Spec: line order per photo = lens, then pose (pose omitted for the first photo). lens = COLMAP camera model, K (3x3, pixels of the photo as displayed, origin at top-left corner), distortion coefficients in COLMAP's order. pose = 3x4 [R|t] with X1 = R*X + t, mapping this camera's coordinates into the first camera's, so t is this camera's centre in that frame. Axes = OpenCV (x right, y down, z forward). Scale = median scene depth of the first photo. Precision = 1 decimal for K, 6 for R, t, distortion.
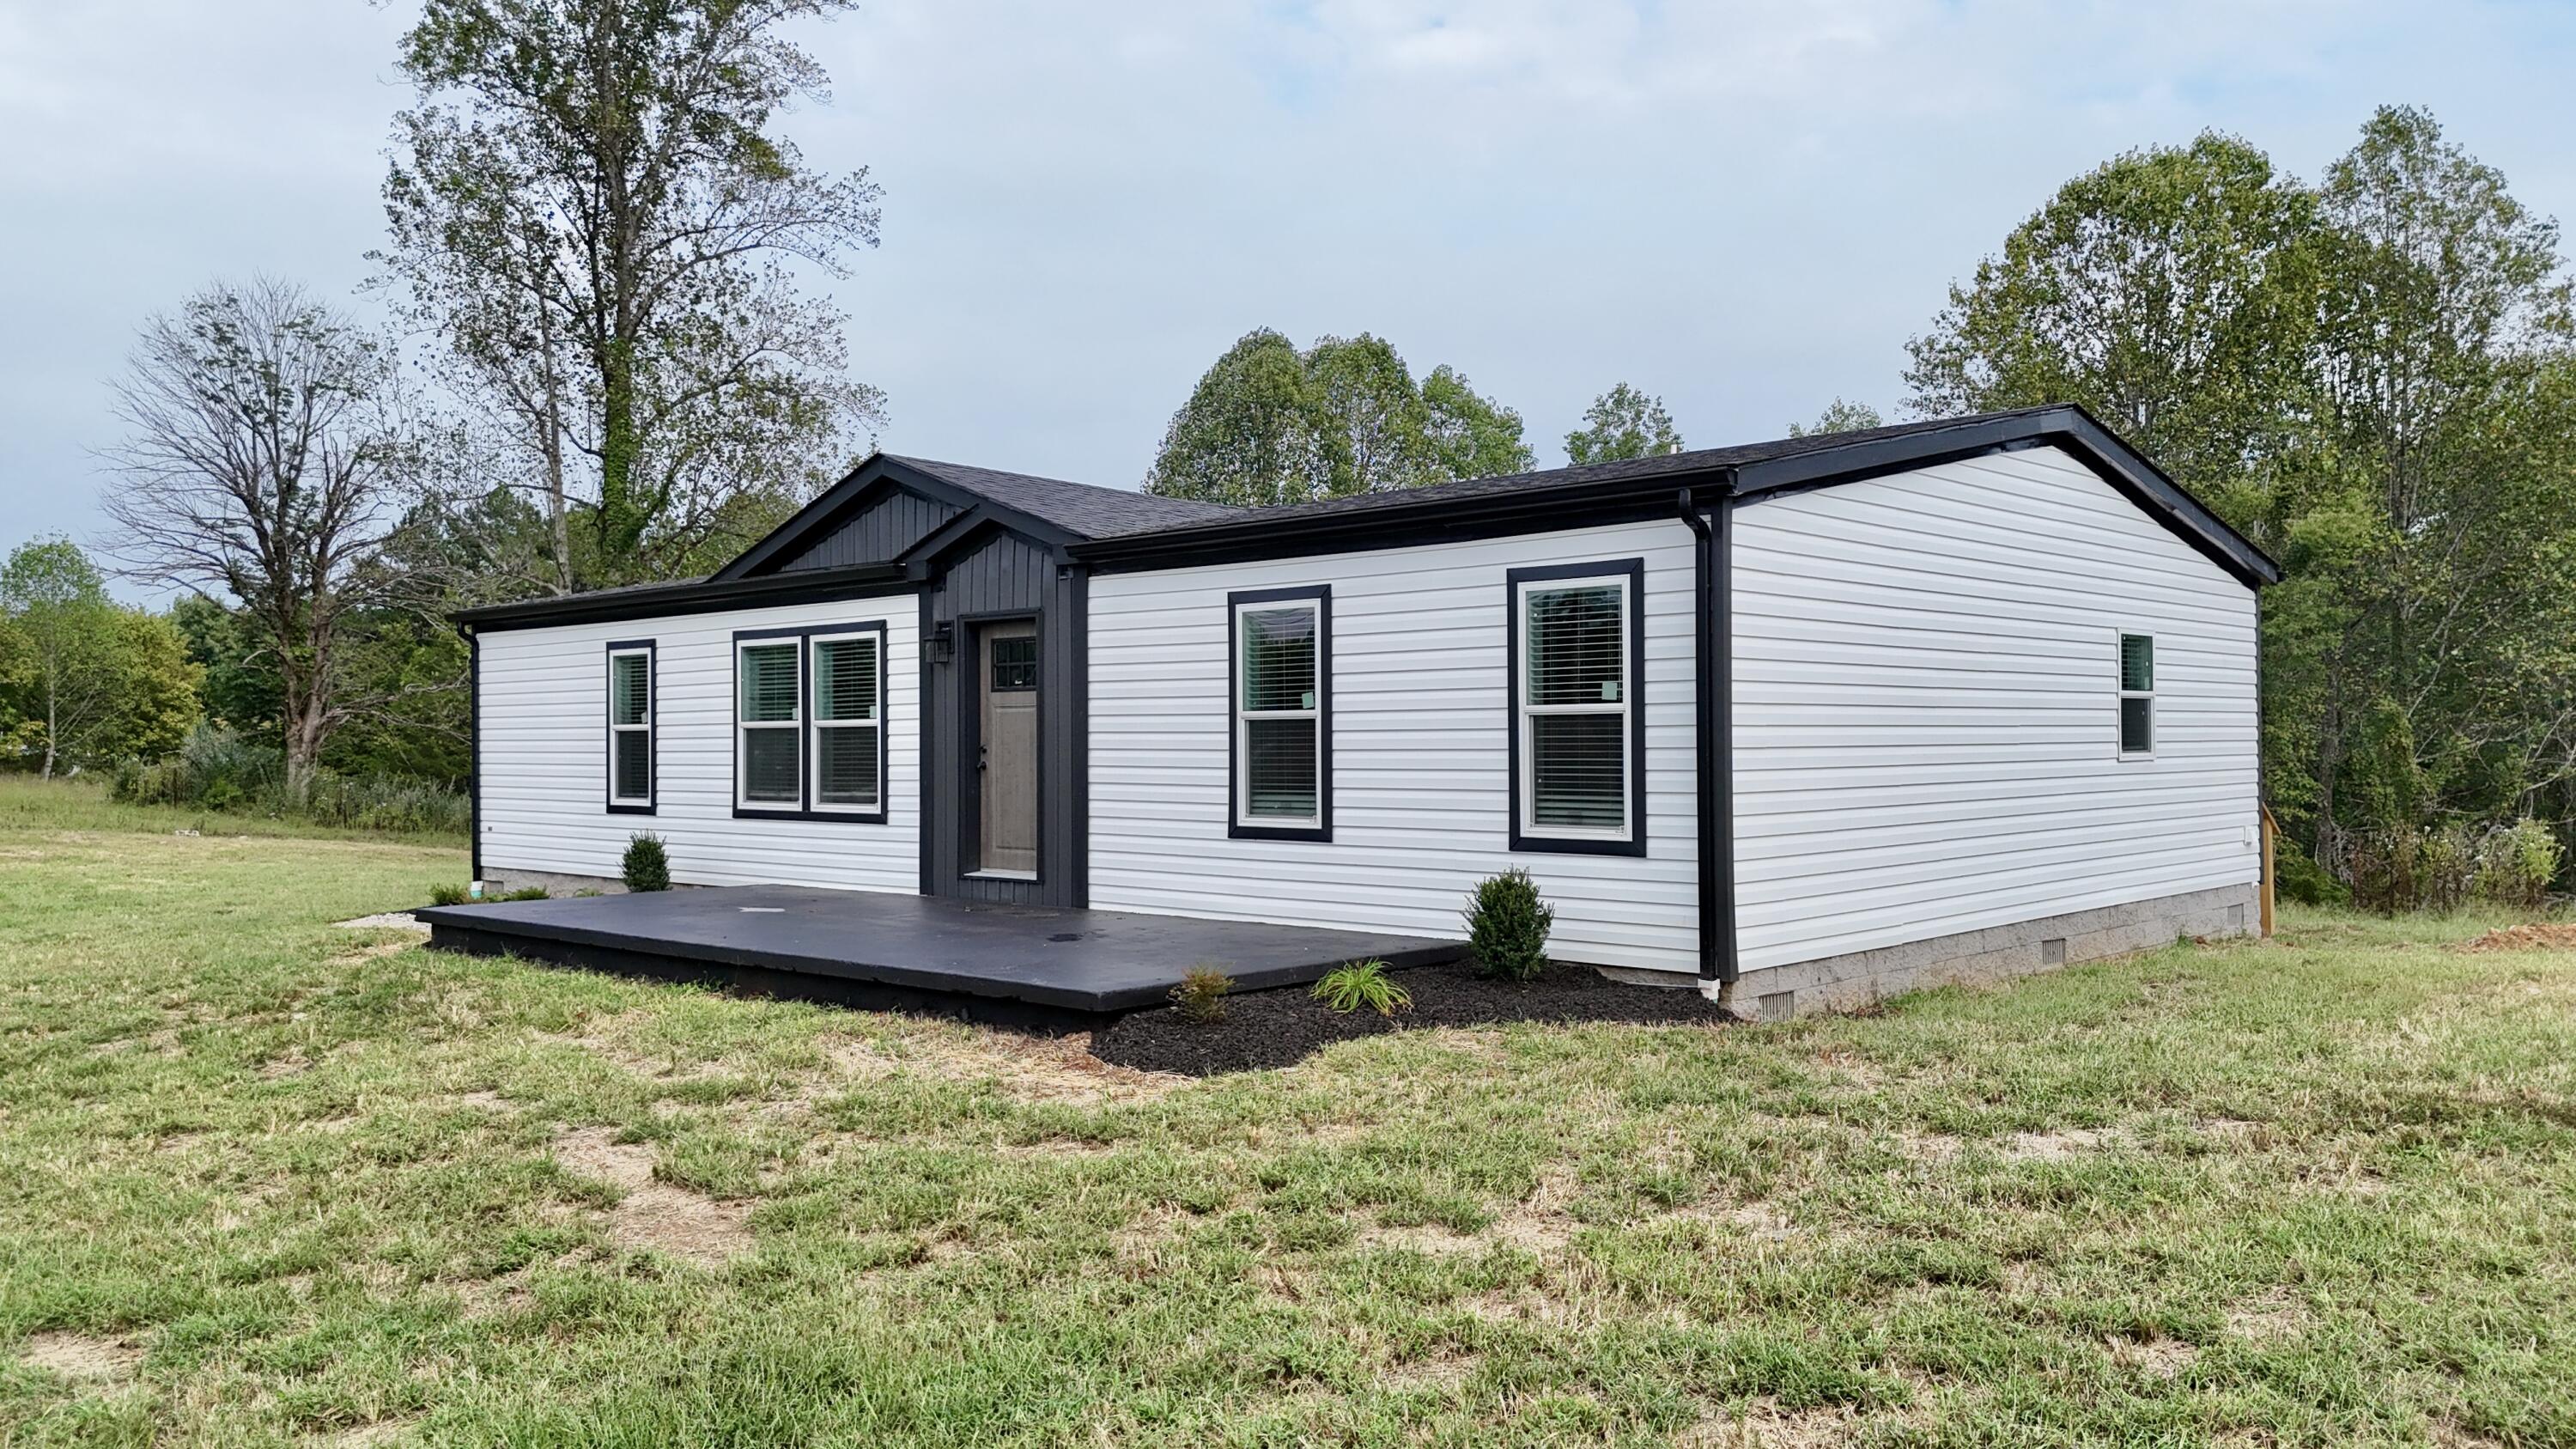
lens RADIAL K [[1900.7, 0, 1296.3], [0, 1900.7, 726.2], [0, 0, 1]] dist [0.055369, -0.025352]
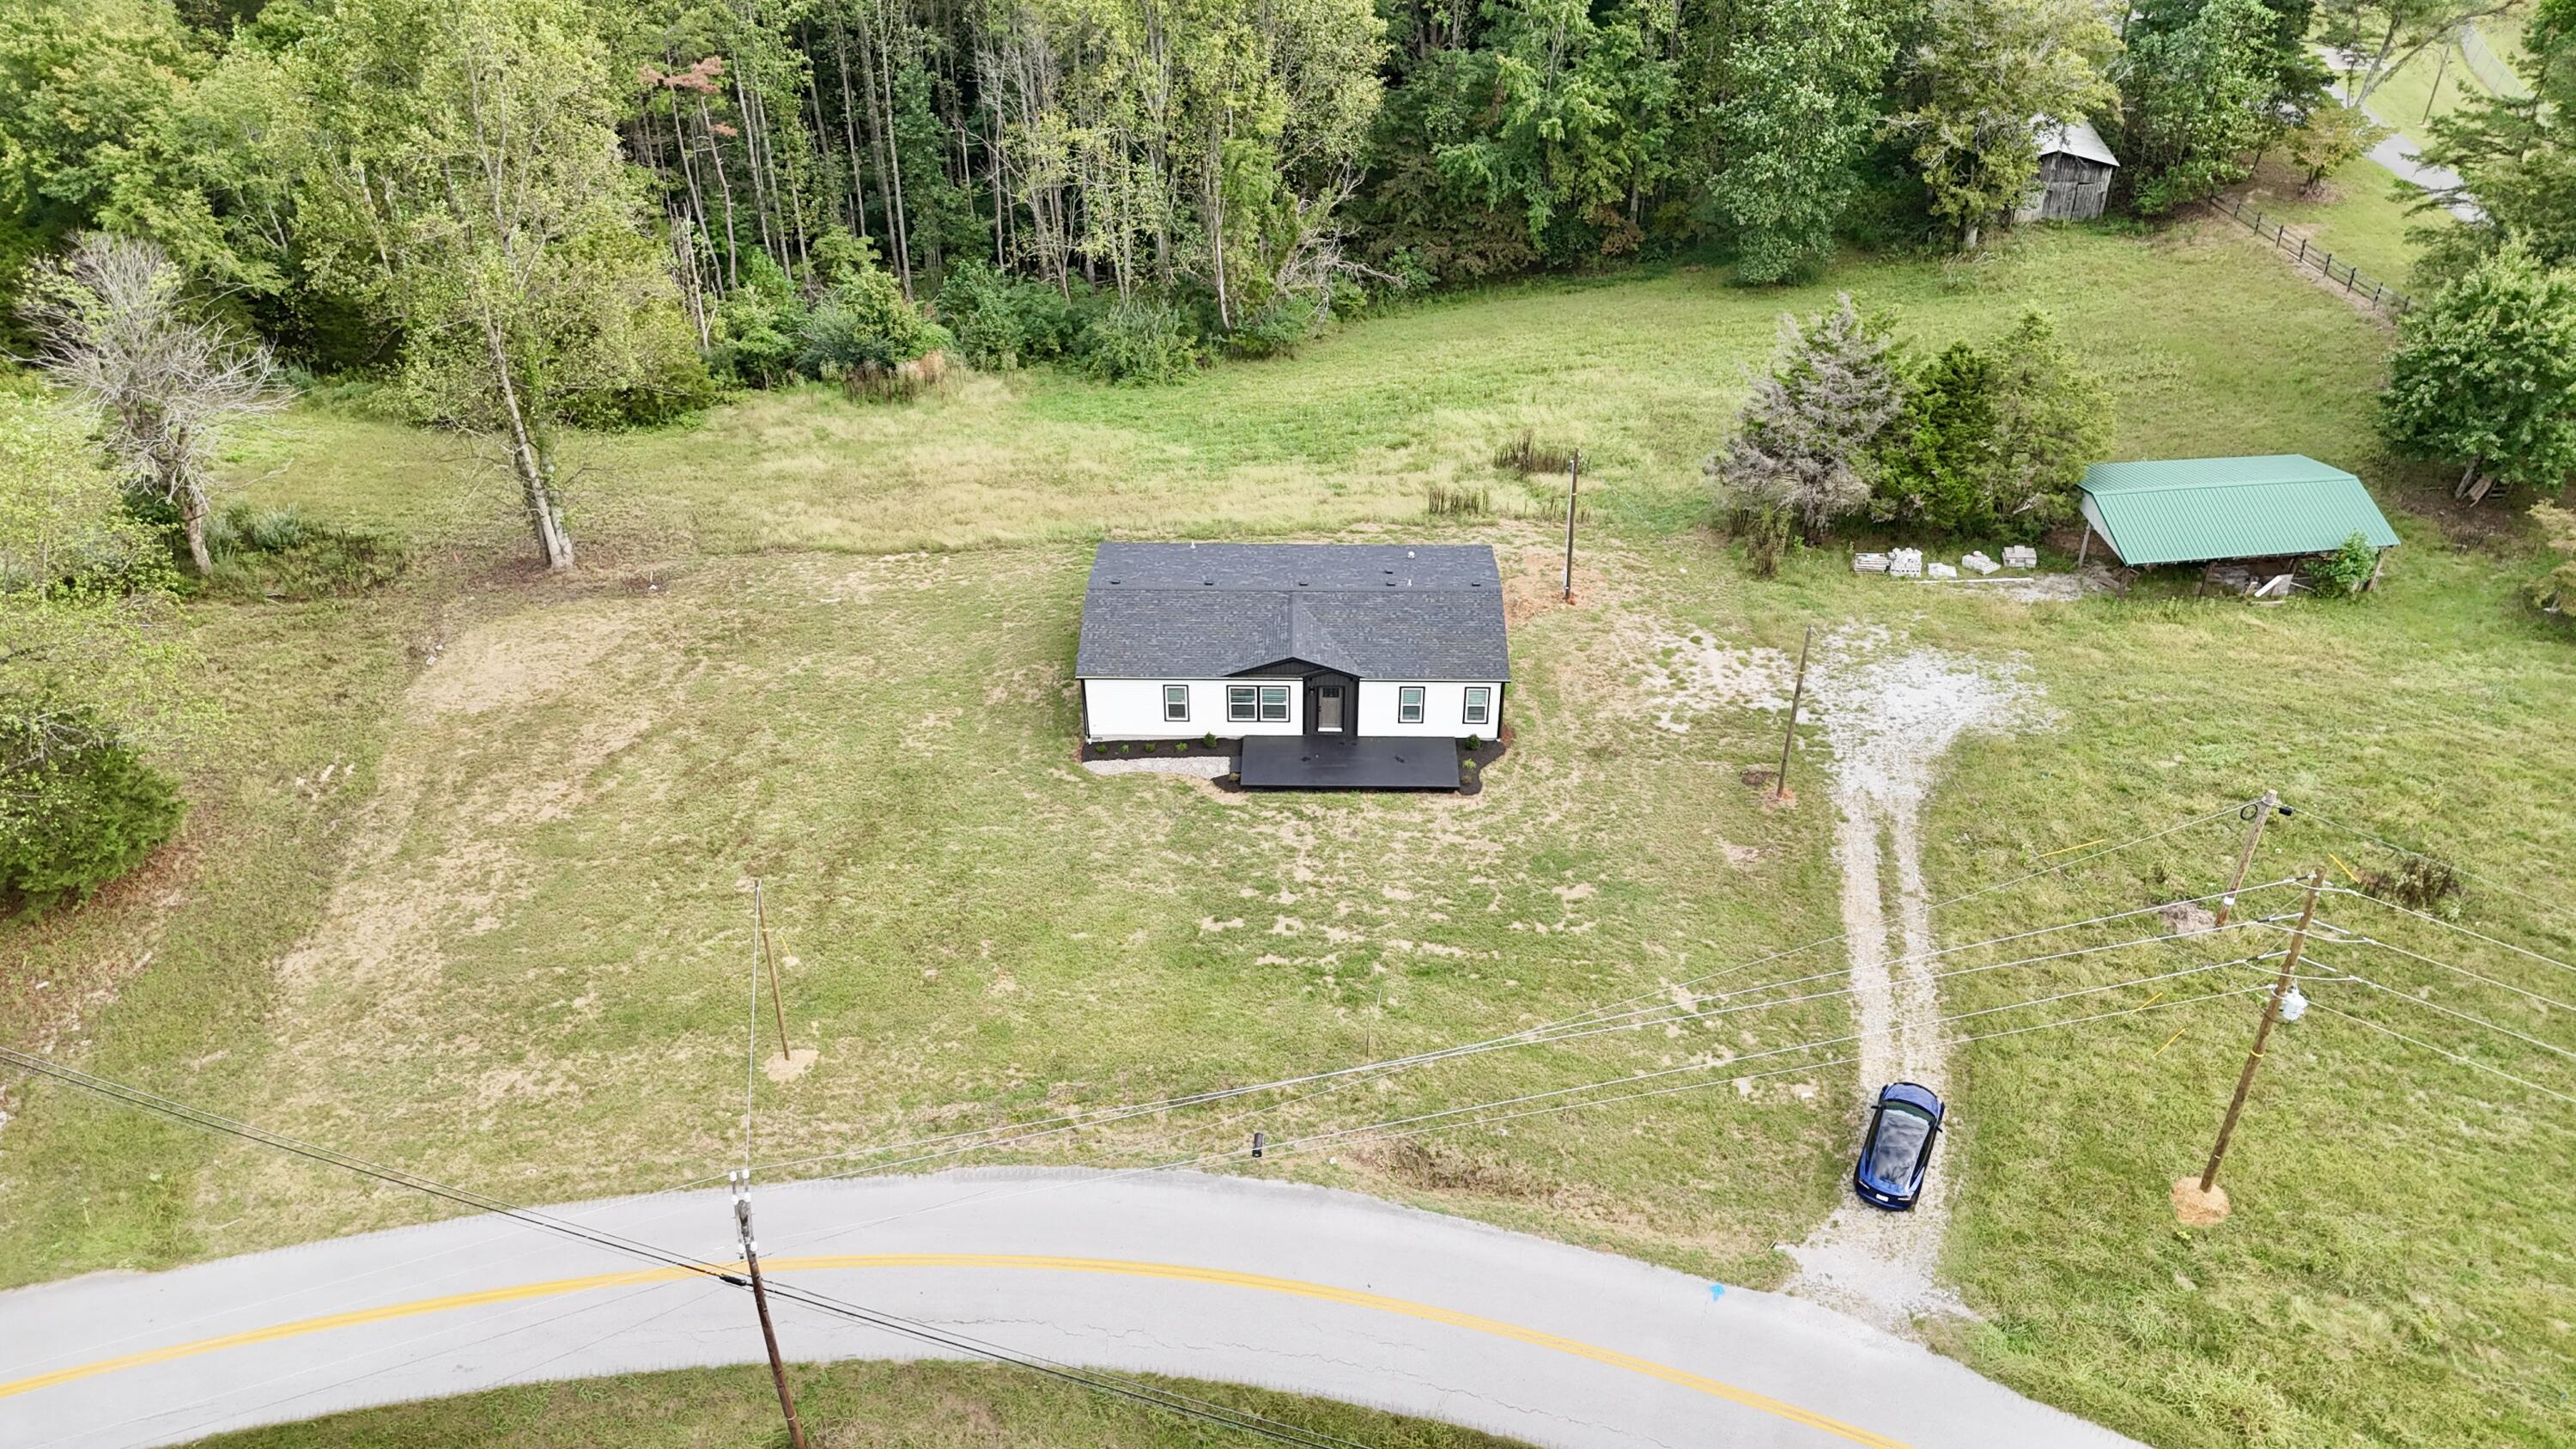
lens RADIAL K [[1900.7, 0, 1297.4], [0, 1900.7, 705.9], [0, 0, 1]] dist [0.055369, -0.025352]
pose [[0.744499, -0.385222, 0.545275, -2.598525], [-0.008945, 0.810912, 0.585100, -2.571694], [-0.667564, -0.440484, 0.600277, -1.670799]]
